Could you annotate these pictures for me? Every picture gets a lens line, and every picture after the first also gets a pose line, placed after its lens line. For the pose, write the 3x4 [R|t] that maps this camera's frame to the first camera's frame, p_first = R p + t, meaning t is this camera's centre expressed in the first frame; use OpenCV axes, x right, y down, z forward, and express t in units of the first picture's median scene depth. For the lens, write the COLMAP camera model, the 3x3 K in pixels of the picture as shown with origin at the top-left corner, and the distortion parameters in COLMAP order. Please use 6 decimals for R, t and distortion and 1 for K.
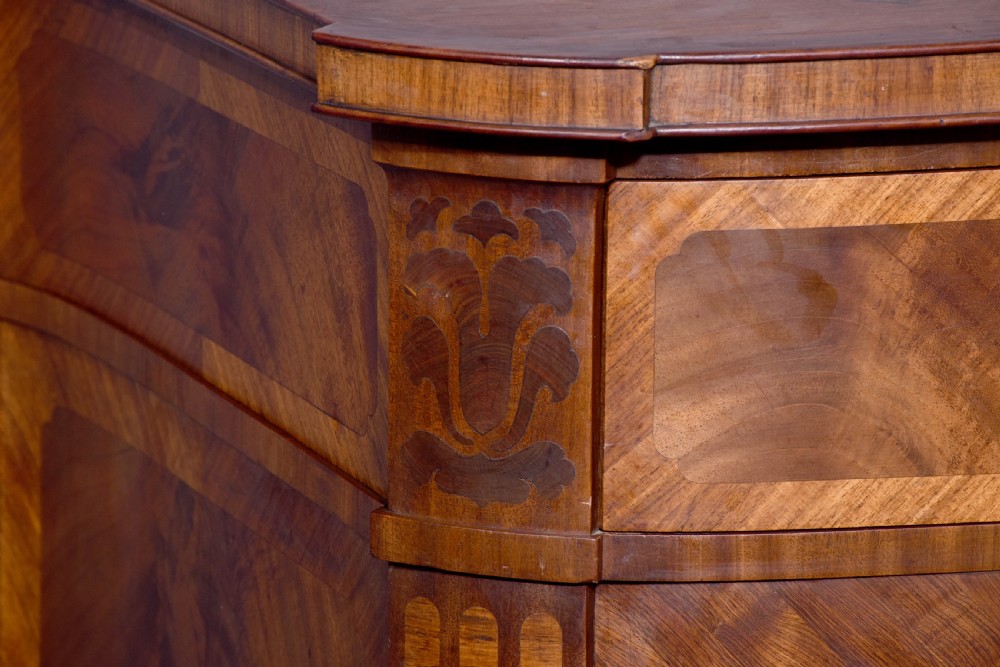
lens RADIAL K [[4734.7, 0, 498.8], [0, 4734.7, 332.7], [0, 0, 1]] dist [1.942471, 0.000000]
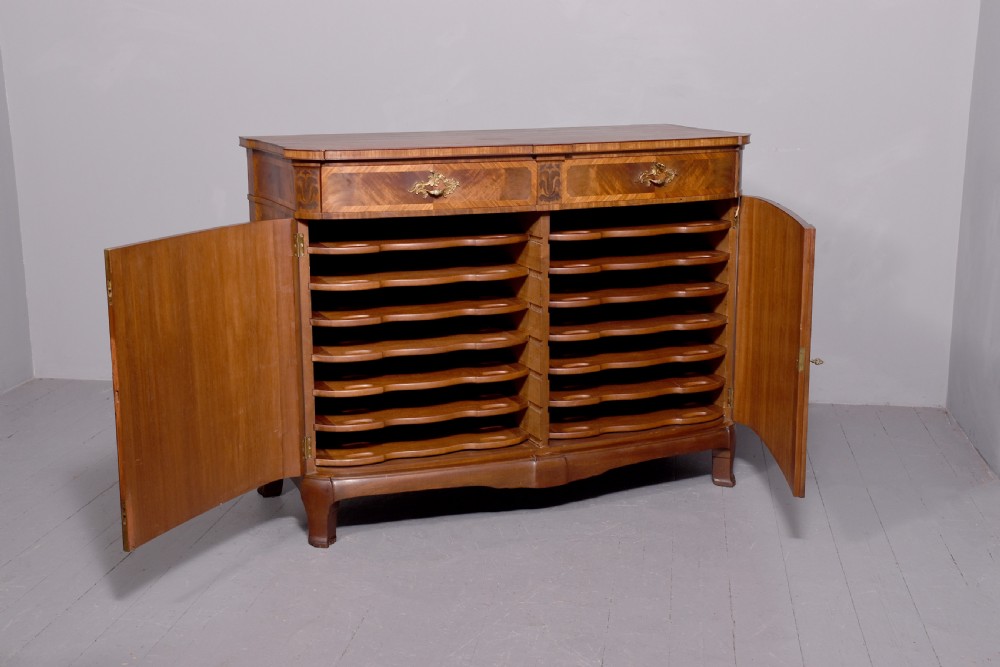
lens RADIAL K [[1283.3, 0, 507.9], [0, 1283.3, 344.8], [0, 0, 1]] dist [0.064425, 0.000000]
pose [[0.999663, -0.013771, 0.022024, 0.277089], [0.013743, 0.999905, 0.001444, 0.259853], [-0.022042, -0.001141, 0.999756, -1.111869]]
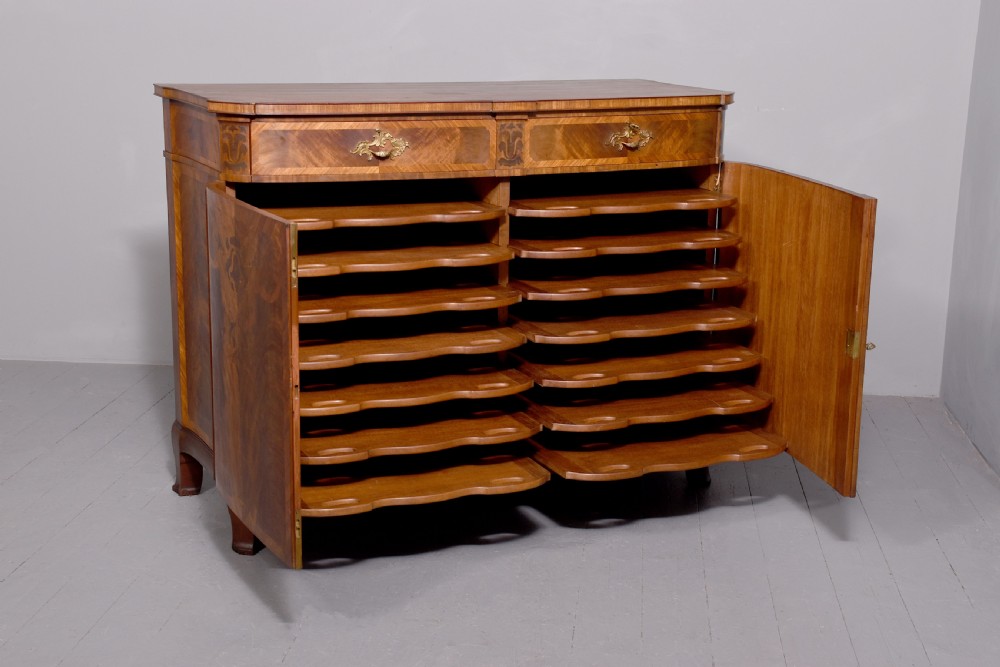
lens RADIAL K [[1395.4, 0, 495.5], [0, 1395.4, 339.8], [0, 0, 1]] dist [0.142033, 0.000000]
pose [[0.998060, -0.004908, 0.062060, 0.245040], [0.003743, 0.999815, 0.018882, 0.242212], [-0.062141, -0.018613, 0.997894, -1.034454]]
